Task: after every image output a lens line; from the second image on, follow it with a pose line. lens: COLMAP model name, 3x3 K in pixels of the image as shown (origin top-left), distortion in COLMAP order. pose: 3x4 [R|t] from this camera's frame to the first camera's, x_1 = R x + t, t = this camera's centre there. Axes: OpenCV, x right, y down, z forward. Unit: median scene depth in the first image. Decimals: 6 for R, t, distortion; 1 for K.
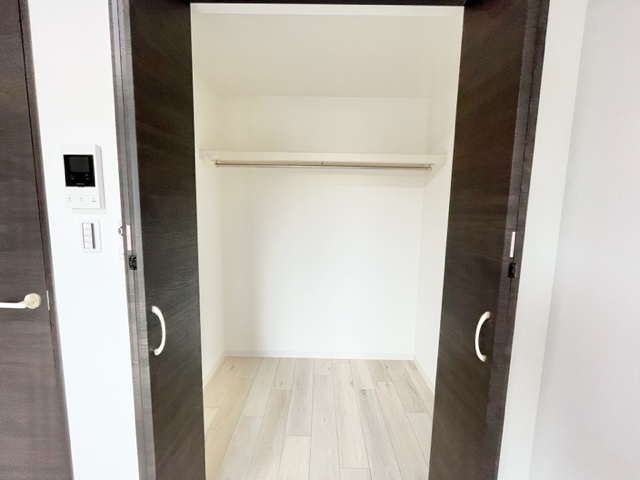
lens RADIAL K [[260.6, 0, 319.4], [0, 260.6, 240.0], [0, 0, 1]] dist [-0.002432, 0.000098]
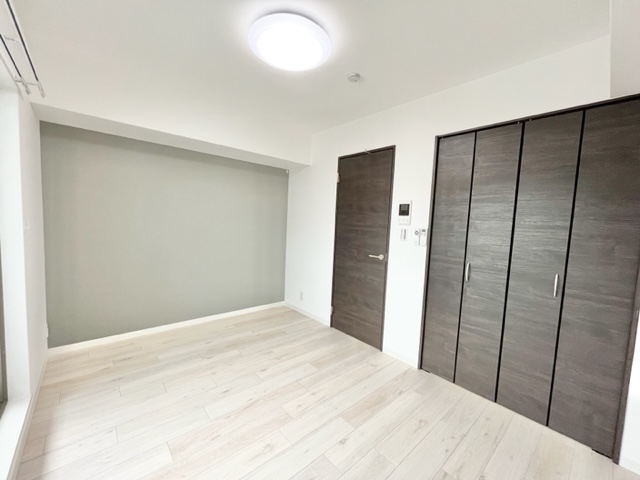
lens RADIAL K [[260.6, 0, 319.8], [0, 260.6, 238.7], [0, 0, 1]] dist [-0.002432, 0.000098]
pose [[0.670219, 0.071763, -0.738686, 0.498185], [-0.117390, 0.993035, -0.010036, 0.157582], [0.732821, 0.093441, 0.673975, -1.409761]]
